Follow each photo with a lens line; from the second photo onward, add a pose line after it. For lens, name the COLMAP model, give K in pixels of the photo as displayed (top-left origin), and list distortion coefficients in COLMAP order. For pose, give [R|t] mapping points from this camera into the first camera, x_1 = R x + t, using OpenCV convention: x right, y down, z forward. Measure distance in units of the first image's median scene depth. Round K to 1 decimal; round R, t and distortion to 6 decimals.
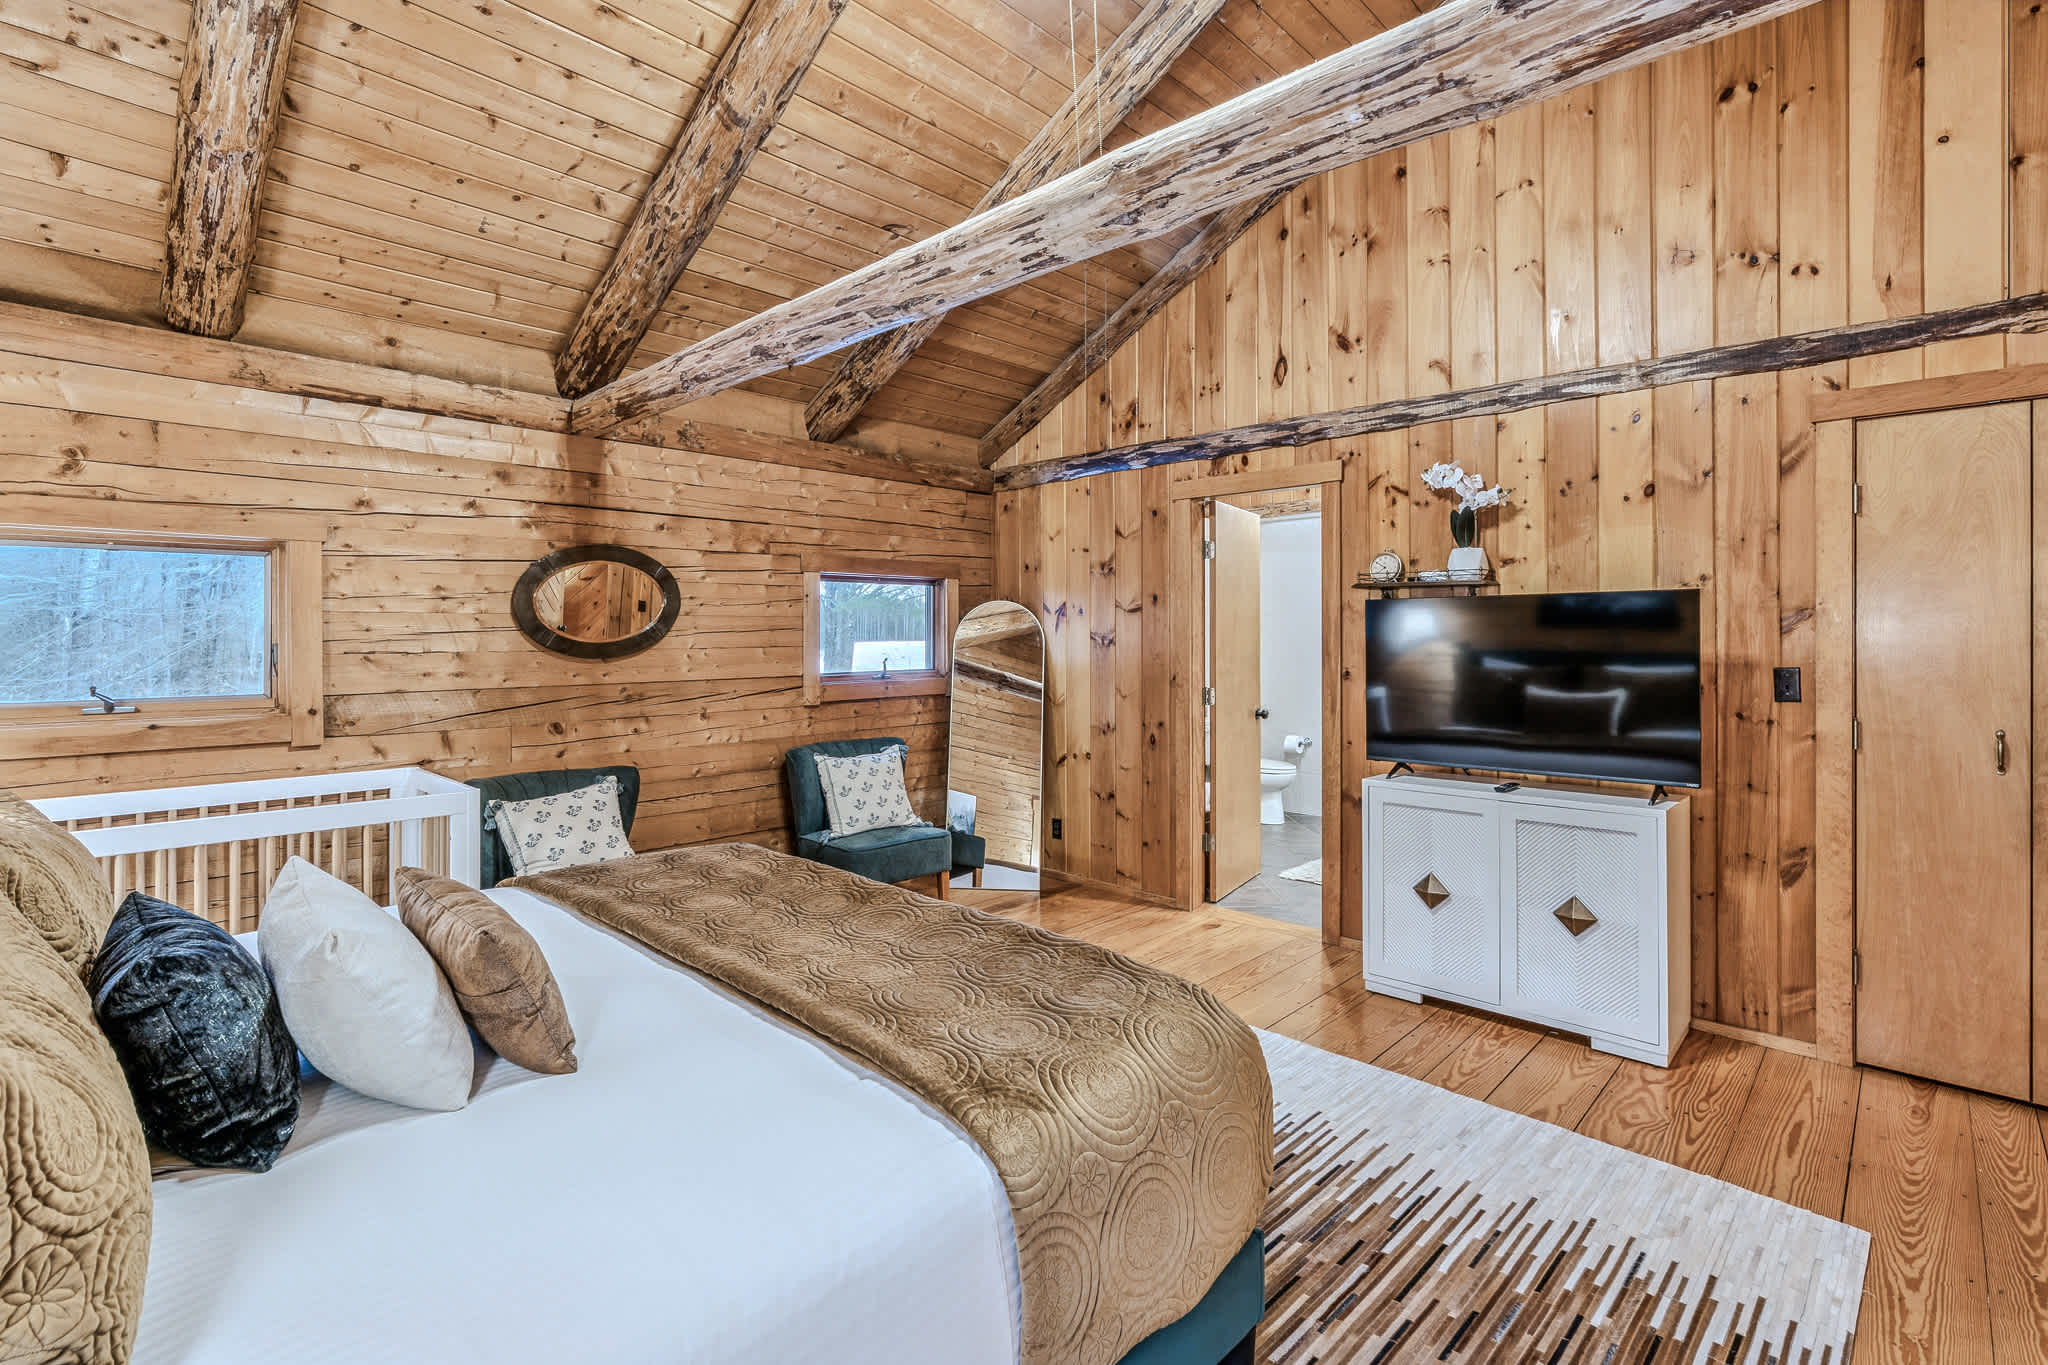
lens RADIAL K [[952.0, 0, 1032.4], [0, 952.0, 642.4], [0, 0, 1]] dist [-0.008916, 0.001141]
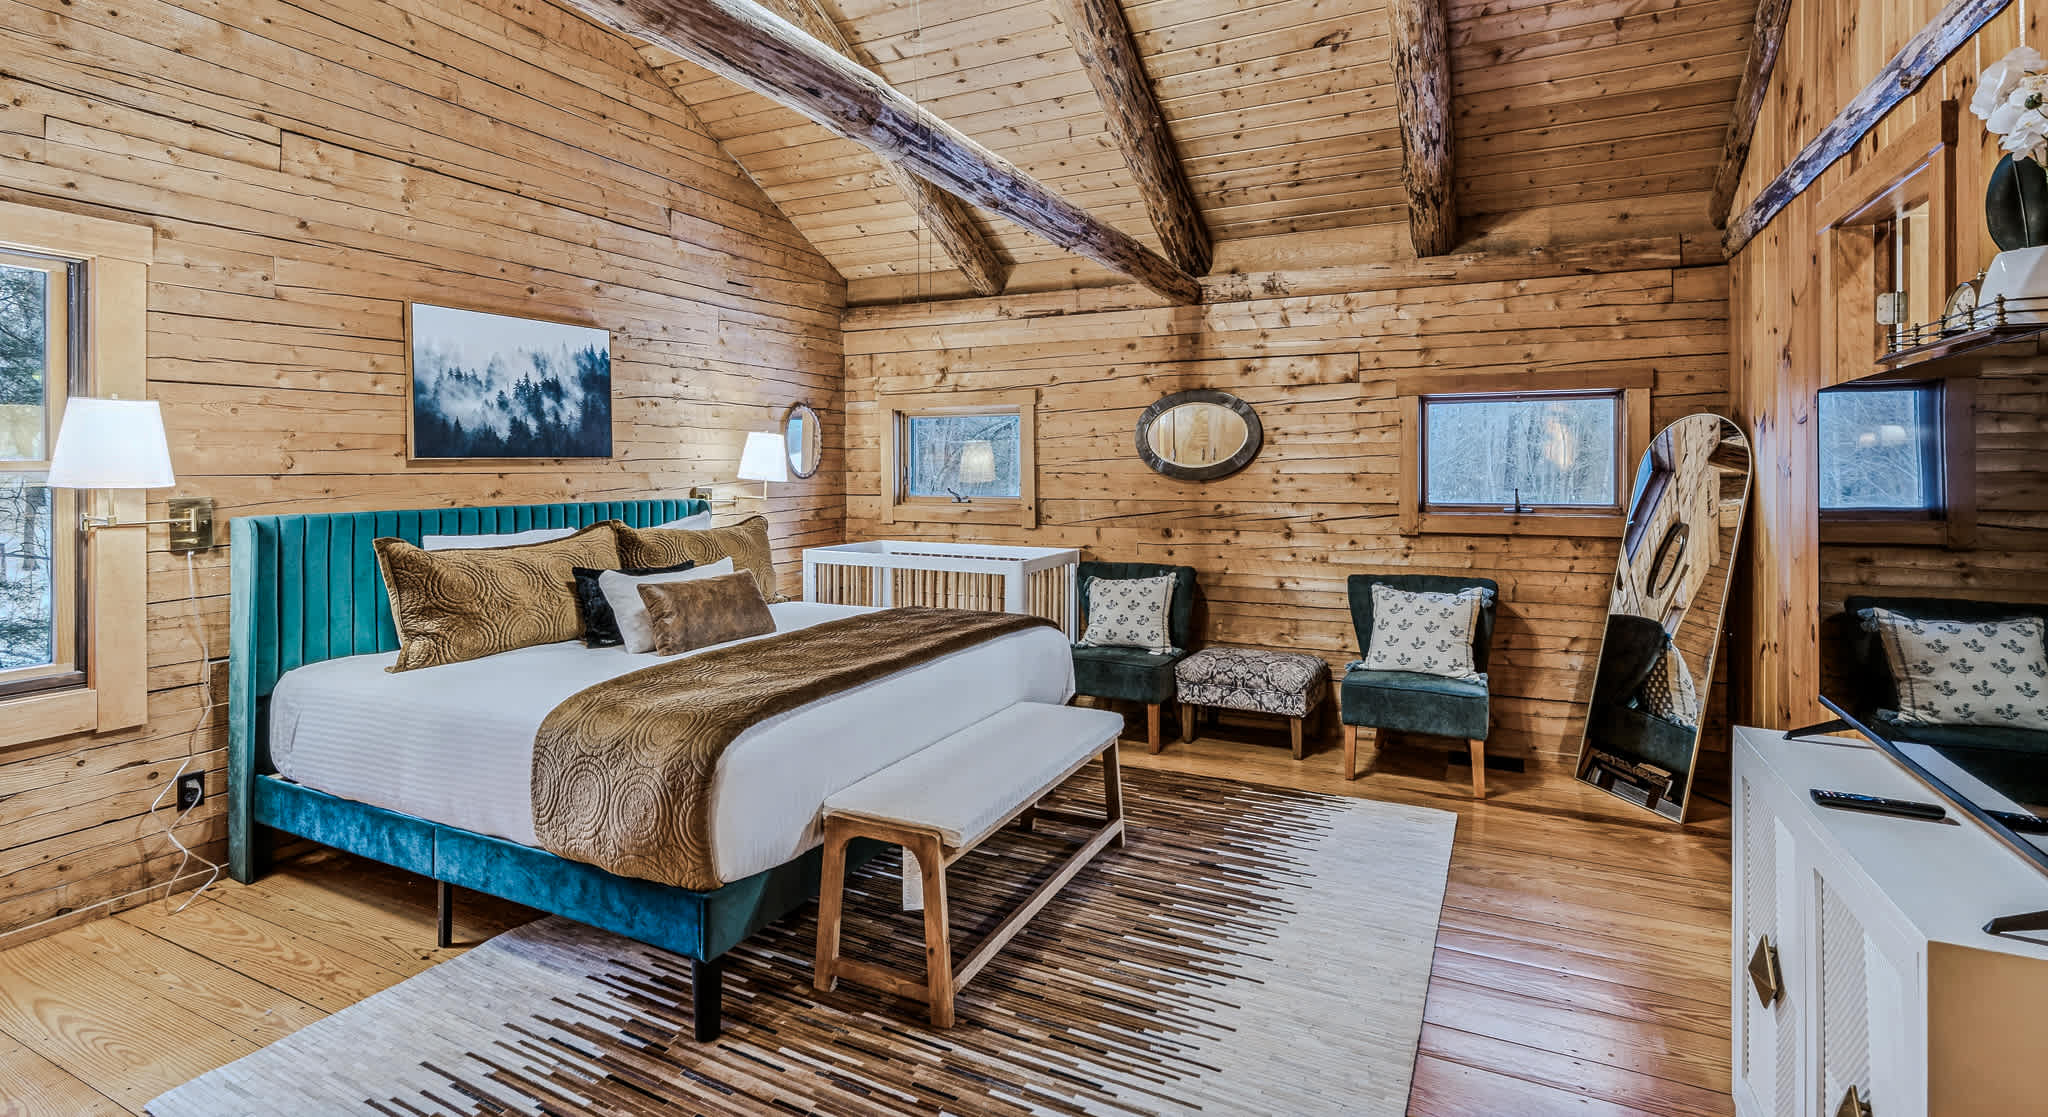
lens RADIAL K [[942.1, 0, 1014.4], [0, 942.1, 458.7], [0, 0, 1]] dist [-0.001013, 0.000065]
pose [[0.294063, -0.005814, -0.955768, 0.669803], [-0.008192, 0.999929, -0.008603, 0.000873], [0.955751, 0.010360, 0.293995, 0.409382]]
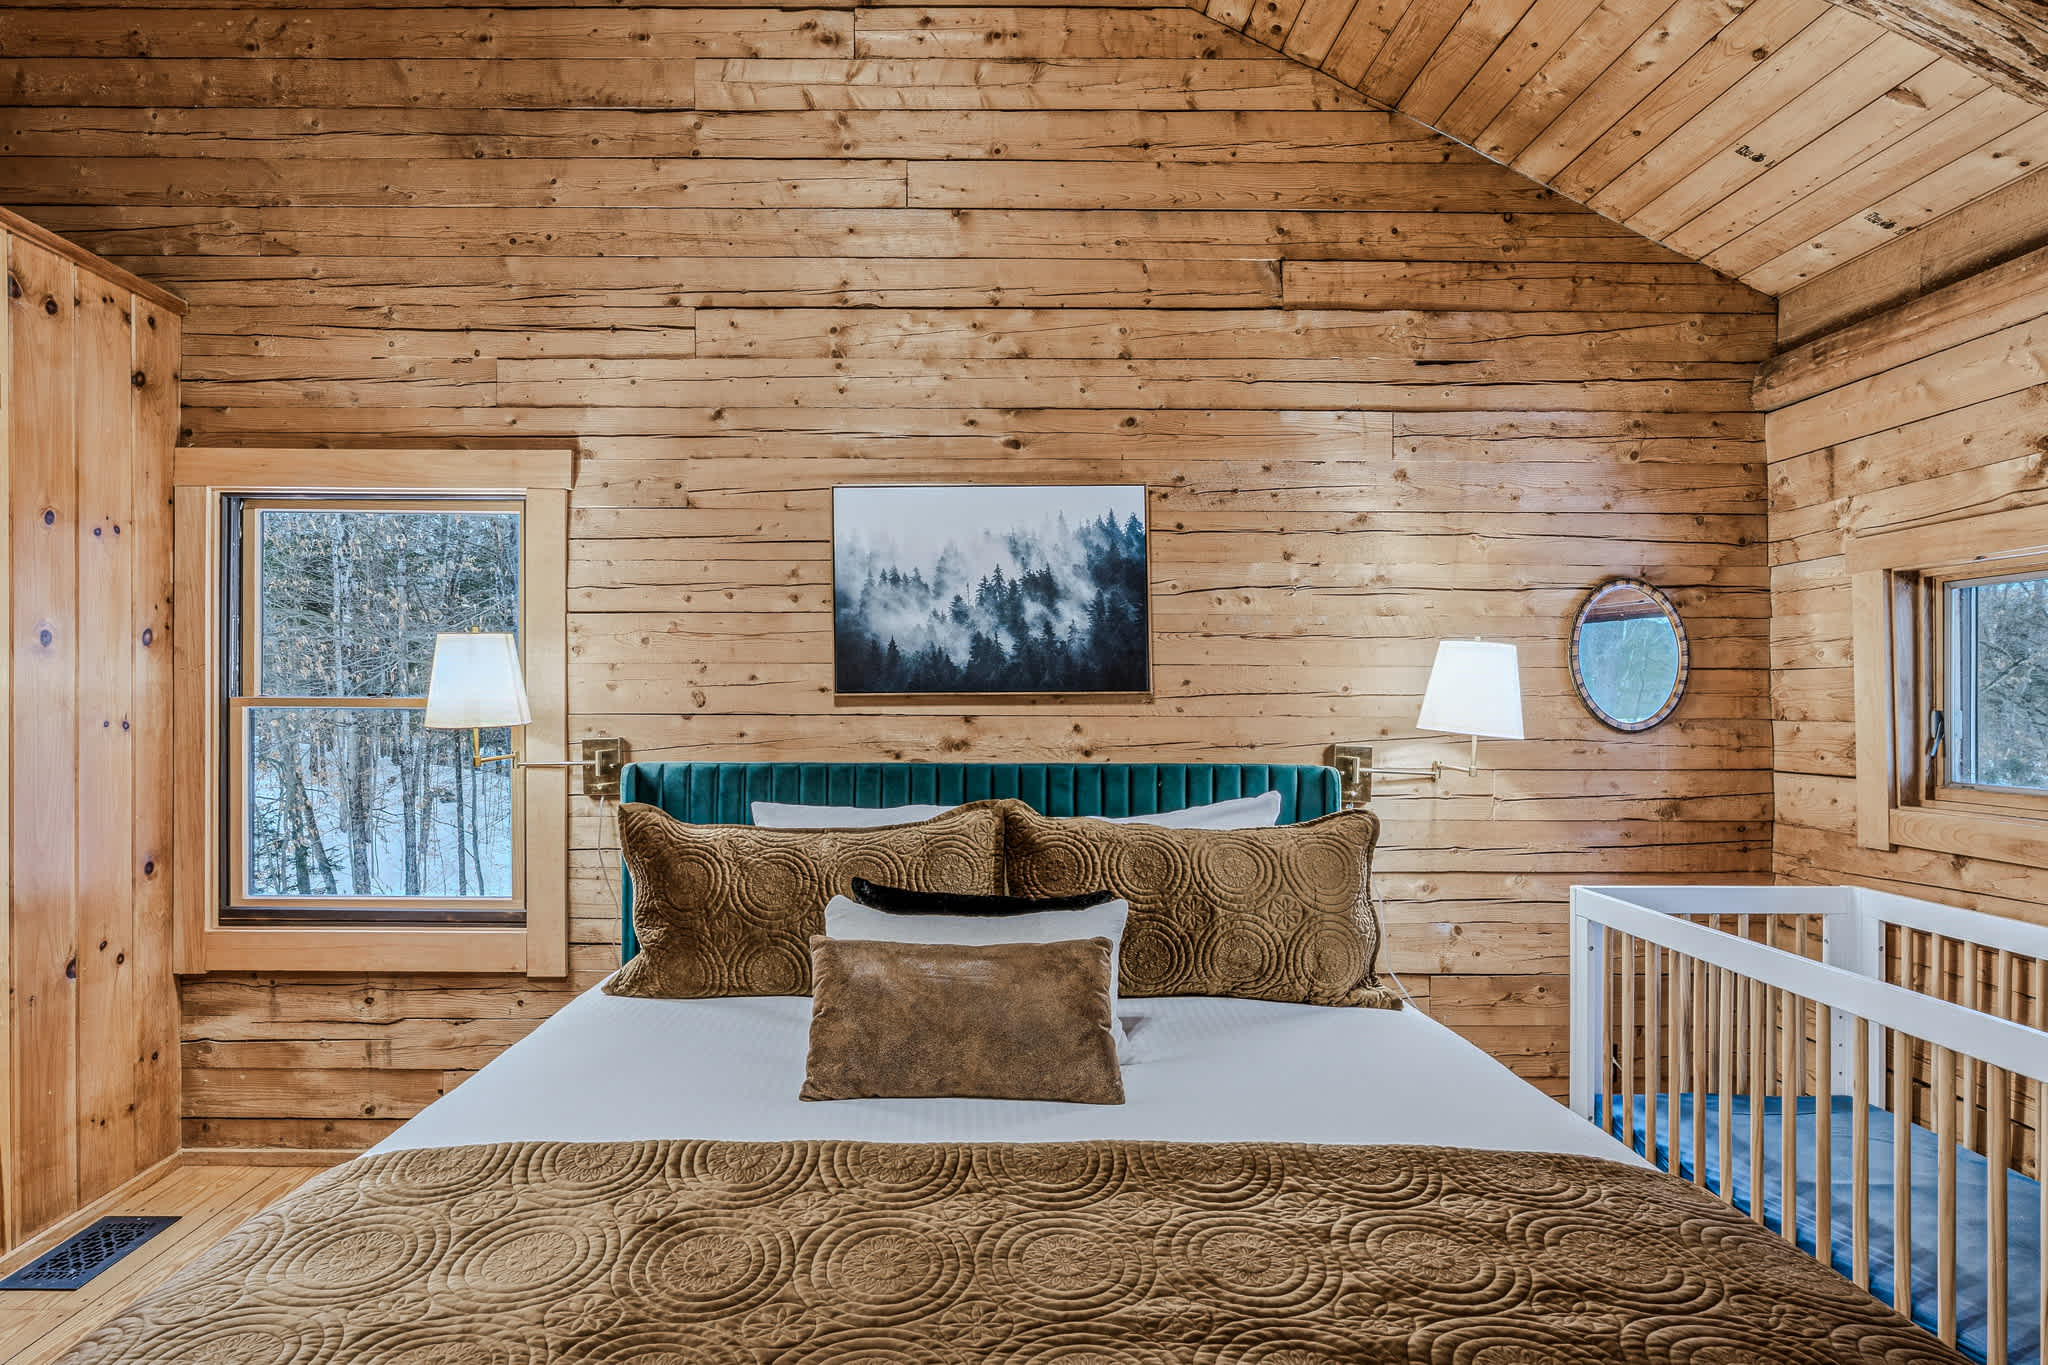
lens RADIAL K [[952.0, 0, 1022.7], [0, 952.0, 695.4], [0, 0, 1]] dist [-0.008916, 0.001141]
pose [[-0.720613, -0.003938, -0.693326, 0.024653], [-0.008027, 0.999964, 0.002664, -0.004385], [0.693291, 0.007485, -0.720619, 0.708798]]
